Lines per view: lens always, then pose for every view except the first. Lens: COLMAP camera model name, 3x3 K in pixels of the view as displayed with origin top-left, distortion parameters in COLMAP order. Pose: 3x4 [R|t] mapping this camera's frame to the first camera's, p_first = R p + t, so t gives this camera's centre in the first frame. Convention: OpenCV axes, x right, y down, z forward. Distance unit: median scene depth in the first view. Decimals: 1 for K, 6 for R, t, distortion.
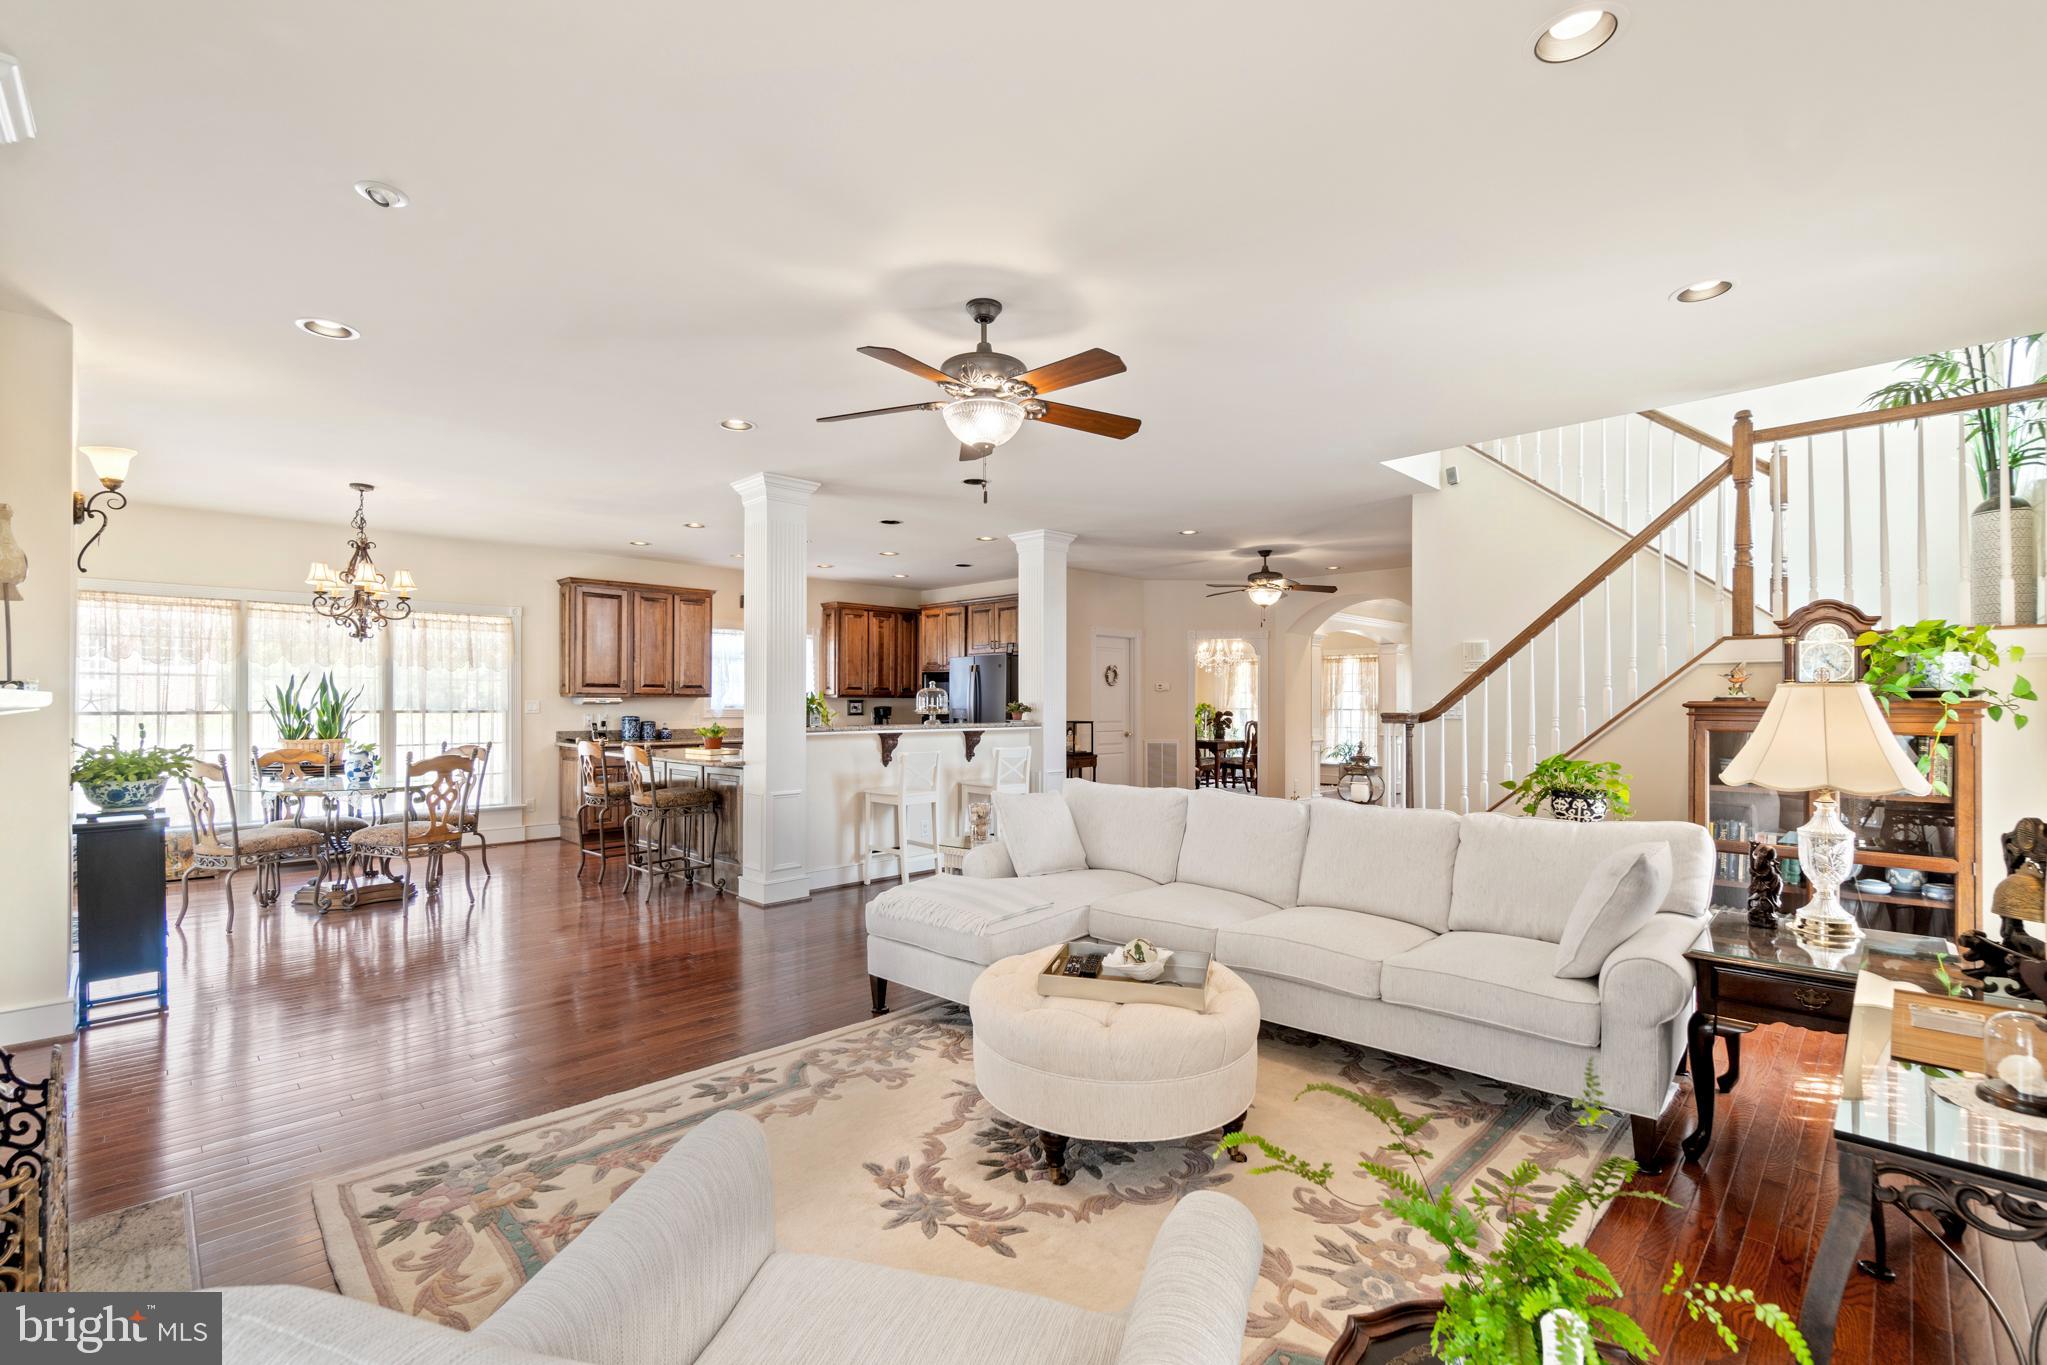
lens RADIAL K [[891.5, 0, 1016.7], [0, 891.5, 710.3], [0, 0, 1]] dist [-0.002340, -0.000243]
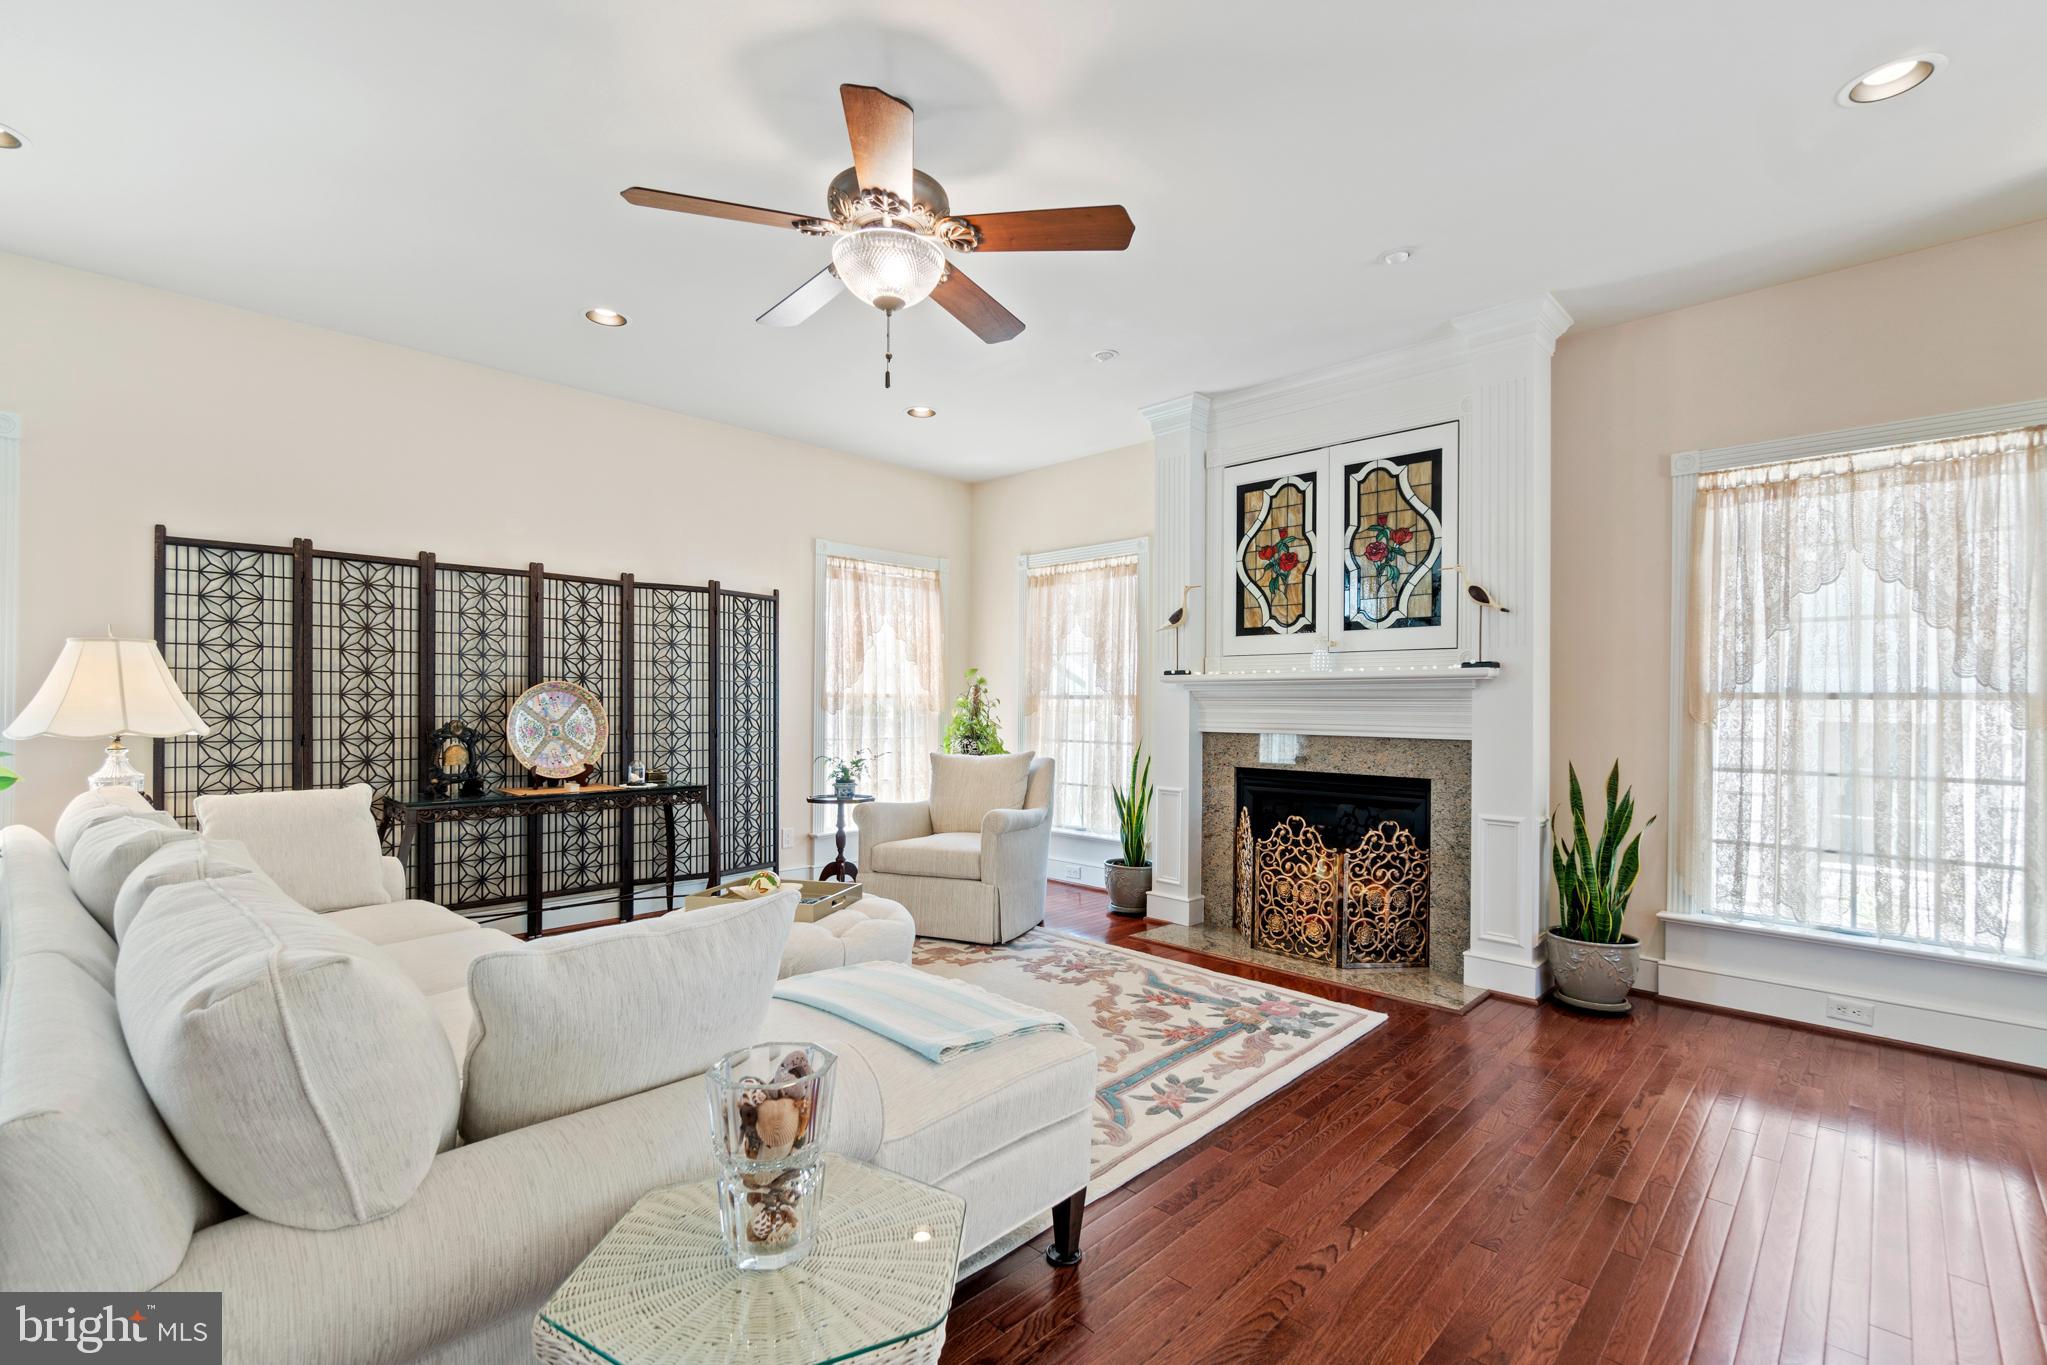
lens RADIAL K [[891.5, 0, 1016.7], [0, 891.5, 710.3], [0, 0, 1]] dist [-0.002340, -0.000243]
pose [[-0.999897, -0.007946, -0.011971, -0.148456], [-0.008166, 0.999797, 0.018421, 0.024626], [0.011822, 0.018517, -0.999759, 1.891709]]
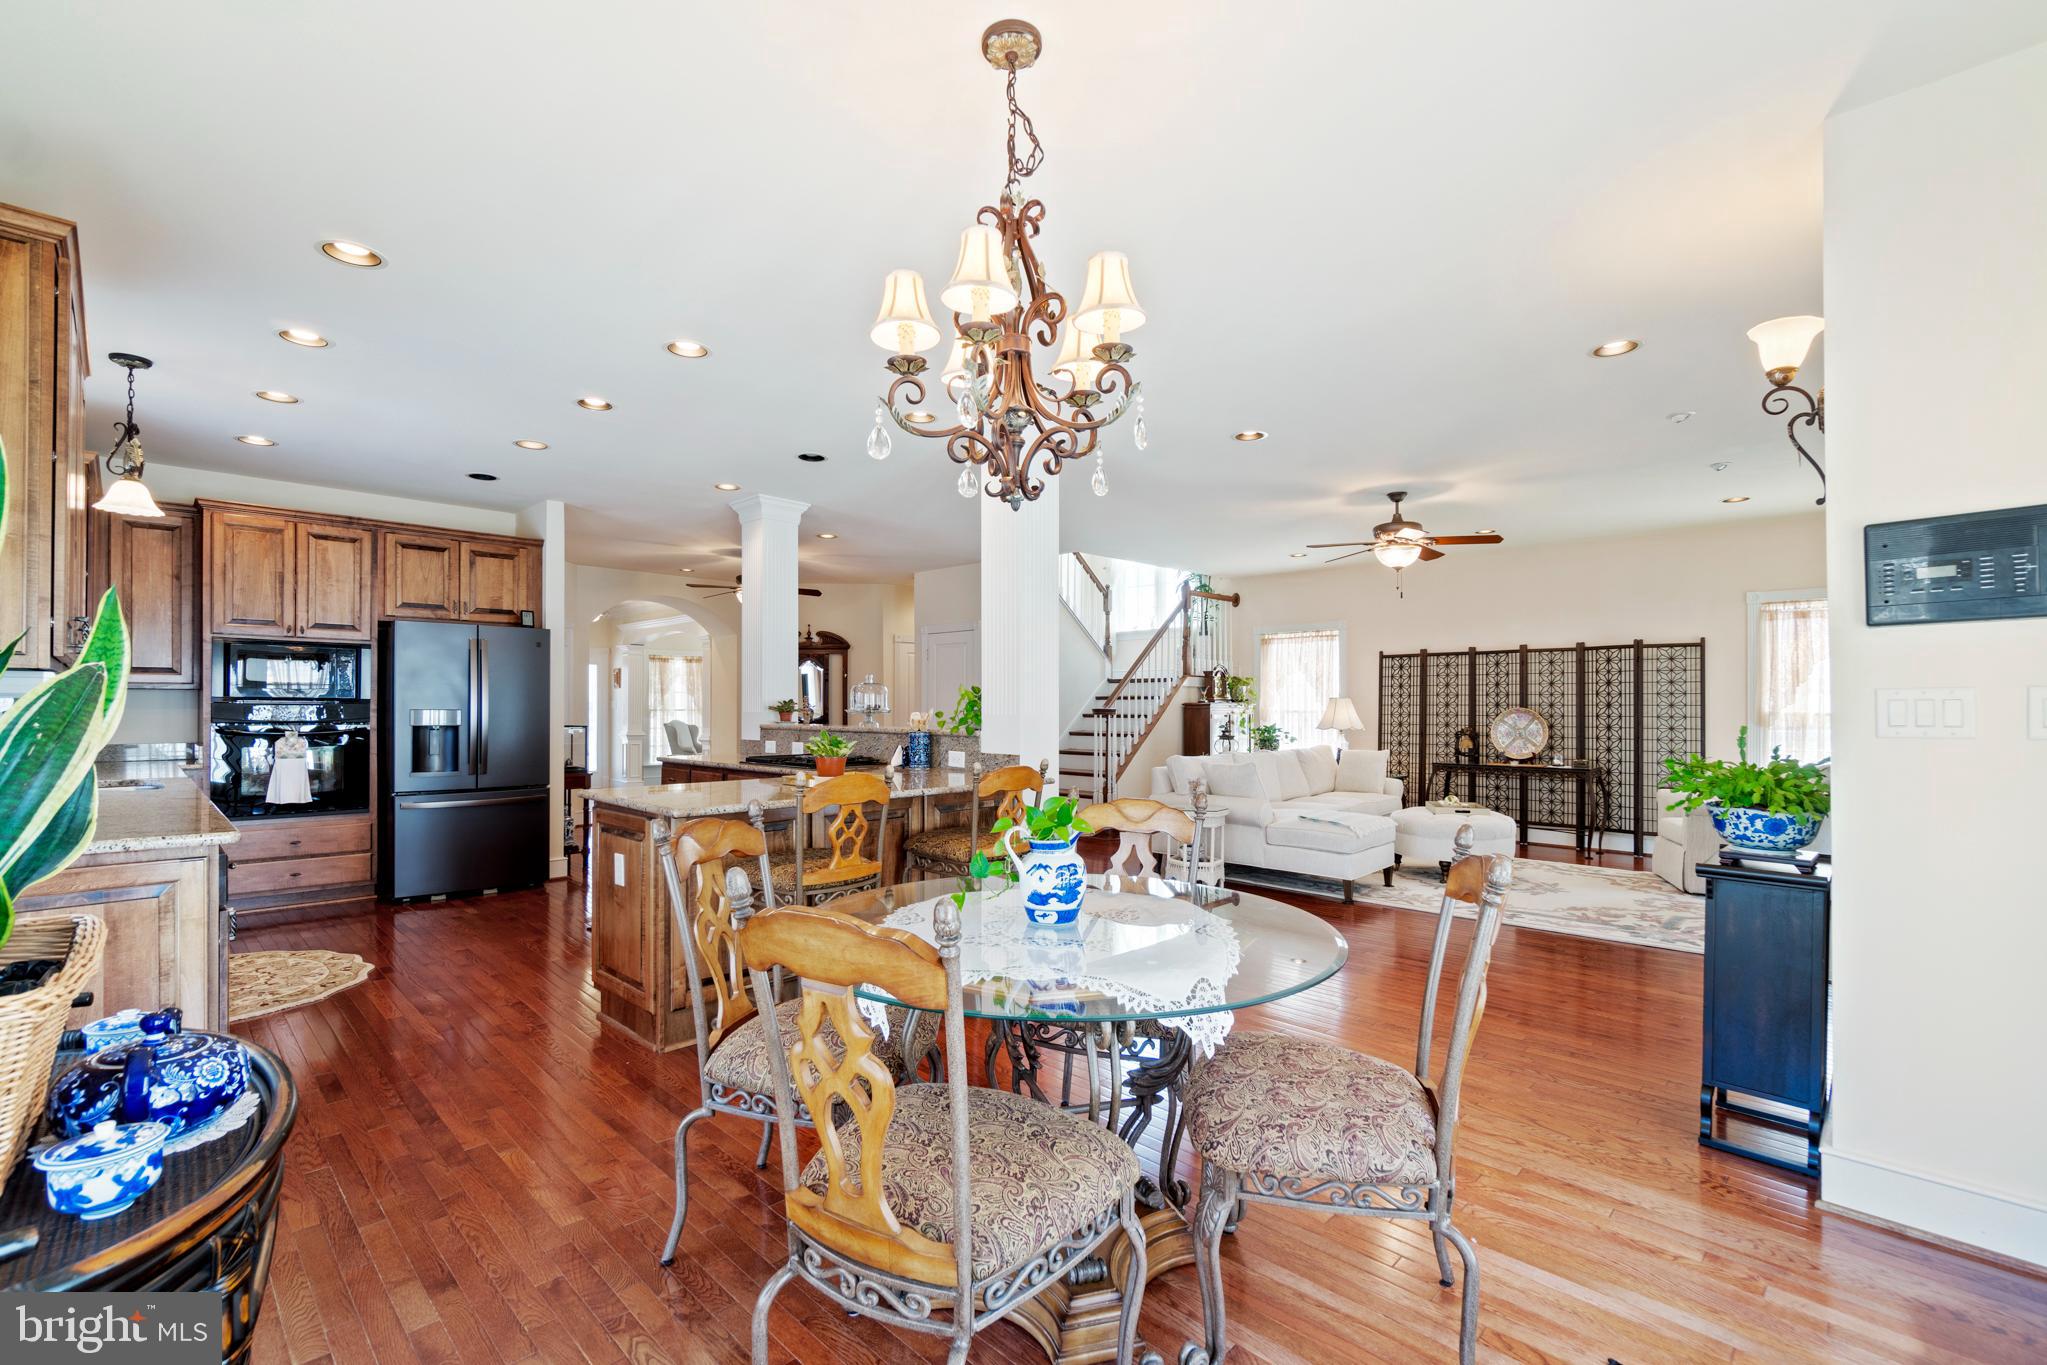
lens RADIAL K [[896.3, 0, 1022.7], [0, 896.3, 705.7], [0, 0, 1]] dist [-0.002088, 0.000096]
pose [[-0.011992, 0.000989, 0.999928, -2.121641], [0.007175, 0.999974, -0.000903, -0.004194], [-0.999902, 0.007163, -0.011998, 1.994341]]
